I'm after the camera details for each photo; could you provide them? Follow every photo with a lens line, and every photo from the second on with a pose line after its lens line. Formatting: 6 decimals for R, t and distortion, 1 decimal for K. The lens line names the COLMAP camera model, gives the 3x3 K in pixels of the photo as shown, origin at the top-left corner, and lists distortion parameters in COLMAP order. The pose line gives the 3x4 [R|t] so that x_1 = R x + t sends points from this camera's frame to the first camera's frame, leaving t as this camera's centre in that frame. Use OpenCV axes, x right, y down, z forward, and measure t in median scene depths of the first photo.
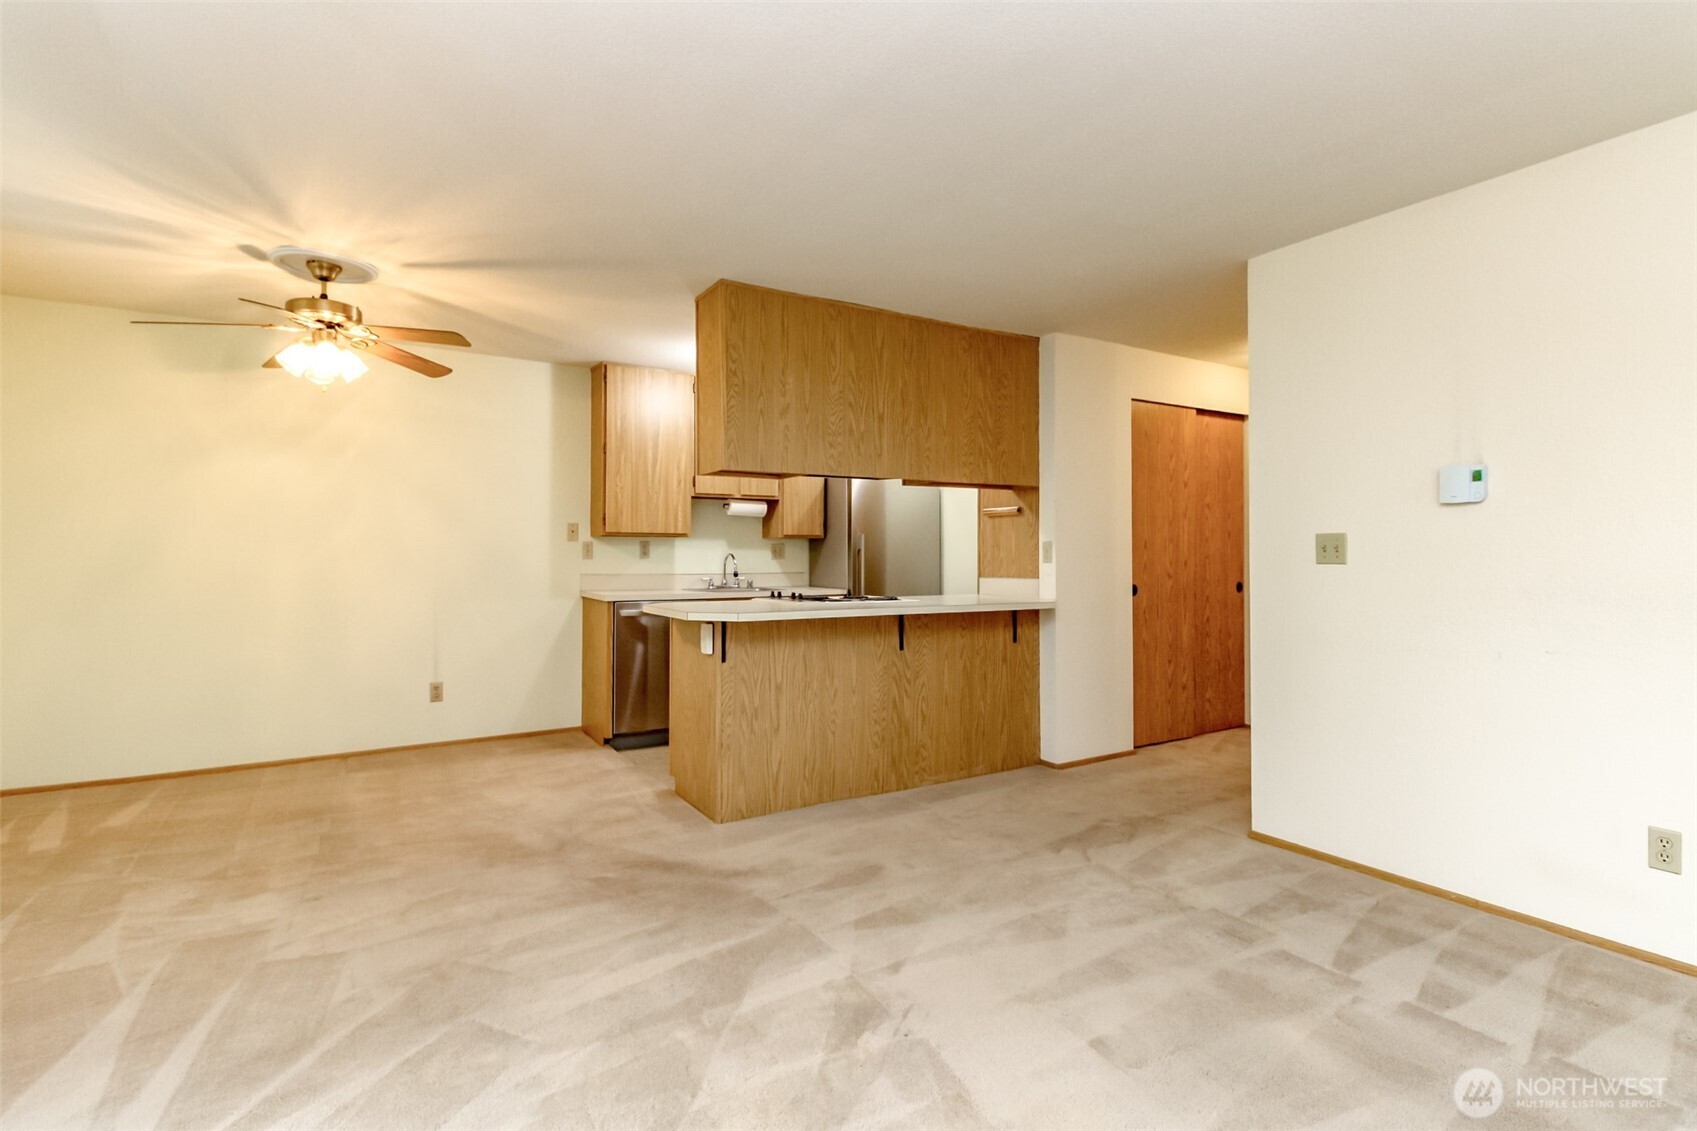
lens RADIAL K [[787.5, 0, 852.9], [0, 787.5, 541.9], [0, 0, 1]] dist [0.017068, -0.000216]
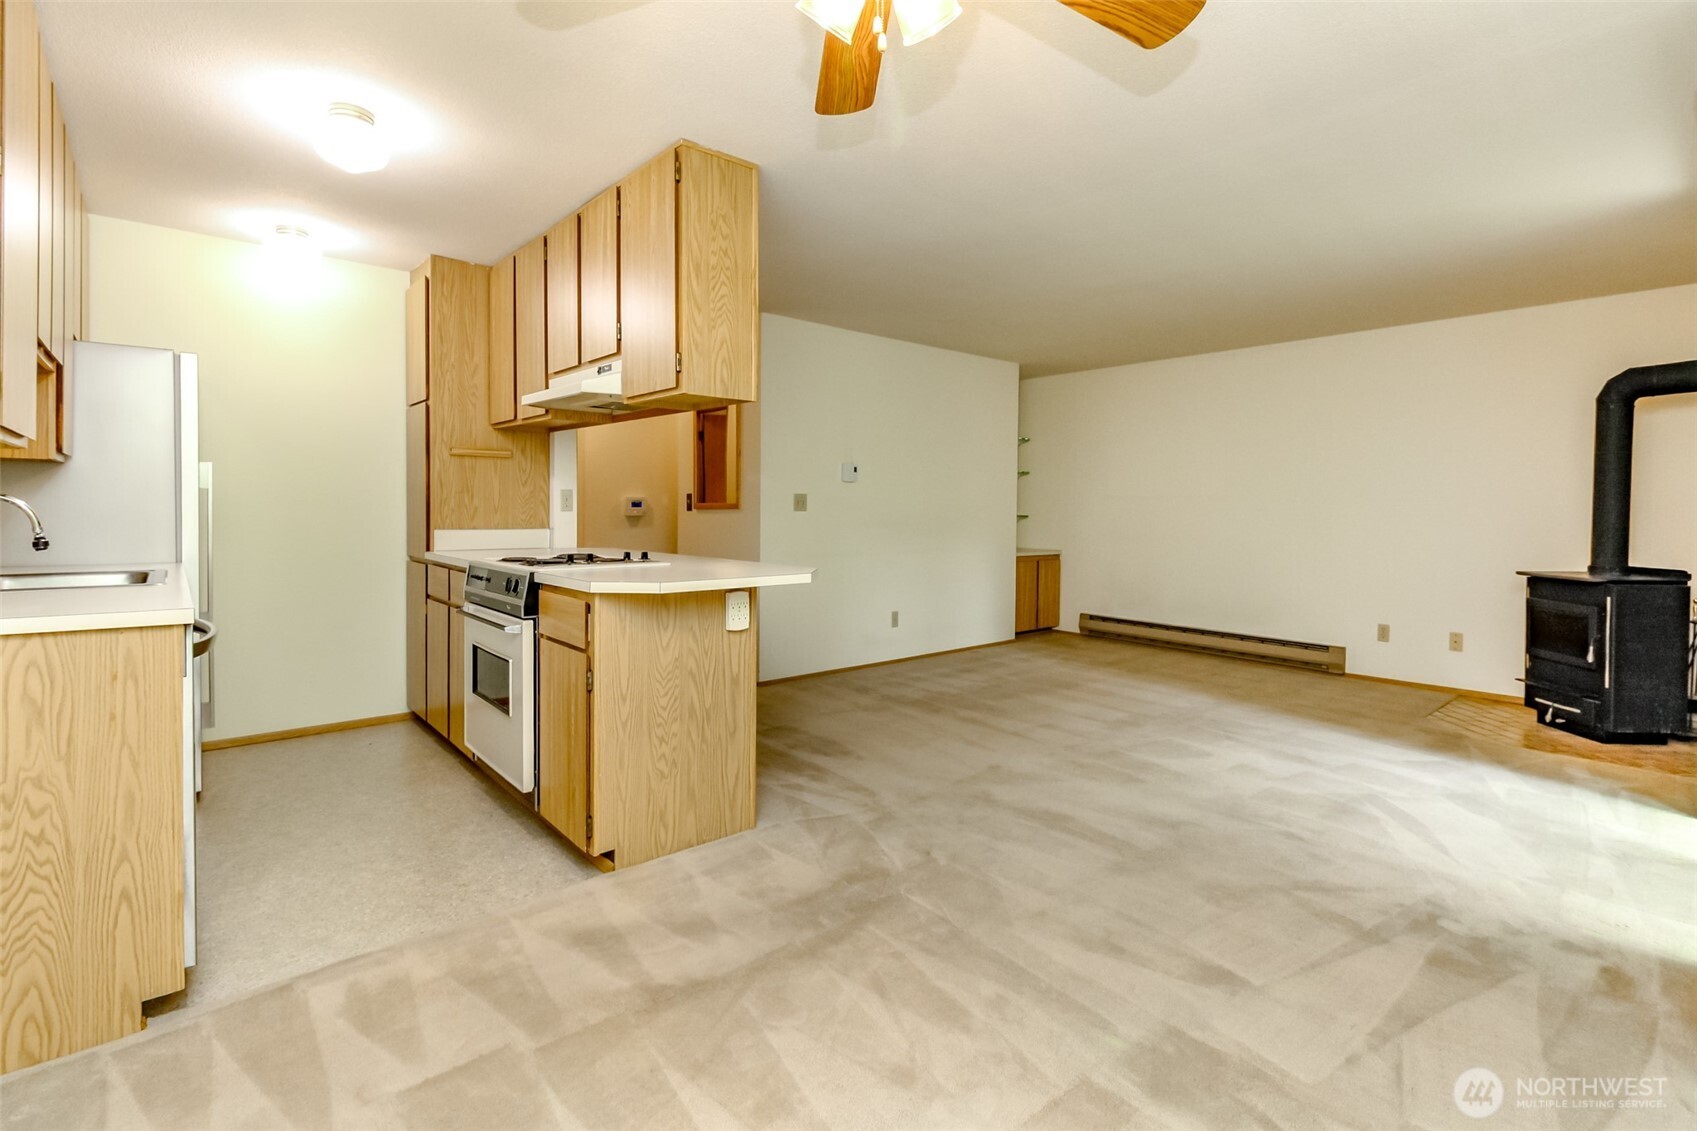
lens RADIAL K [[797.8, 0, 853.9], [0, 797.8, 525.2], [0, 0, 1]] dist [0.025568, -0.015467]
pose [[-0.134964, -0.023449, 0.990573, -0.786250], [-0.027731, 0.999418, 0.019880, 0.013714], [-0.990462, -0.024787, -0.135536, 0.769272]]
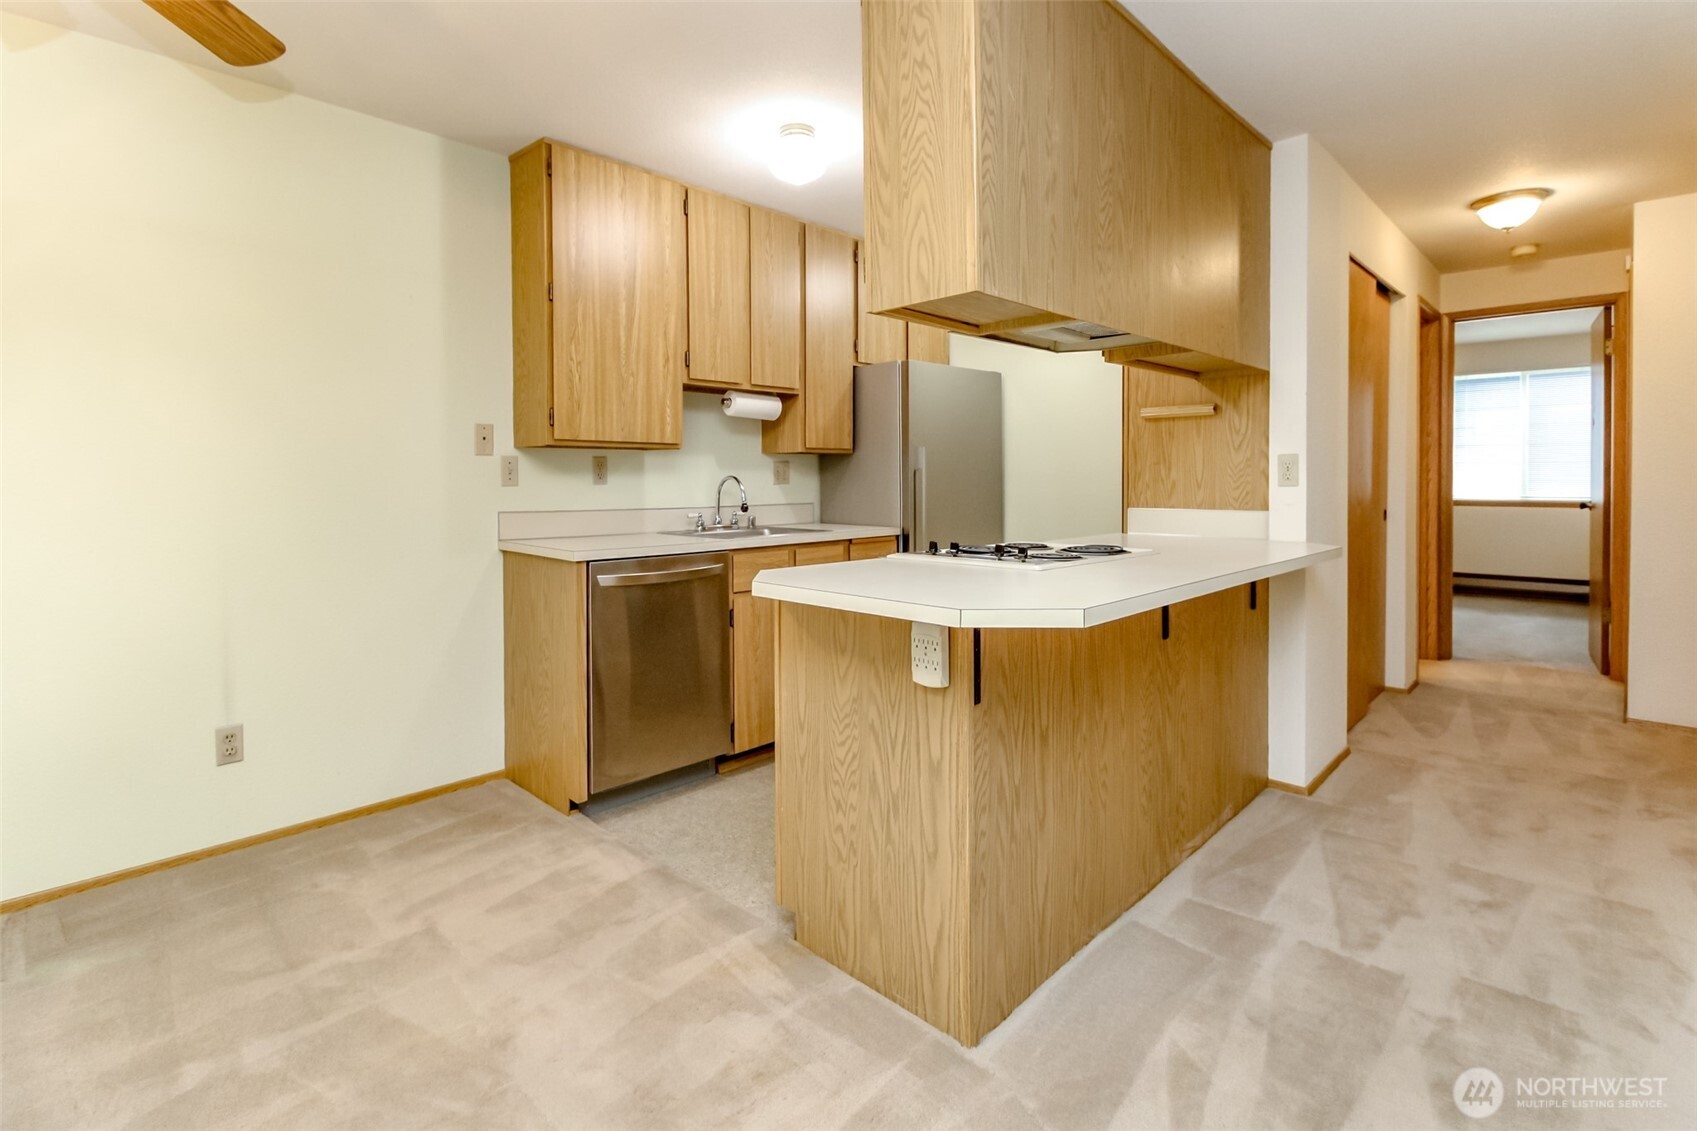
lens RADIAL K [[786.4, 0, 843.2], [0, 786.4, 490.0], [0, 0, 1]] dist [0.003887, -0.000058]
pose [[0.973560, -0.008563, 0.228271, -0.265999], [0.001666, 0.999537, 0.030389, 0.008730], [-0.228426, -0.029205, 0.973123, 0.434735]]
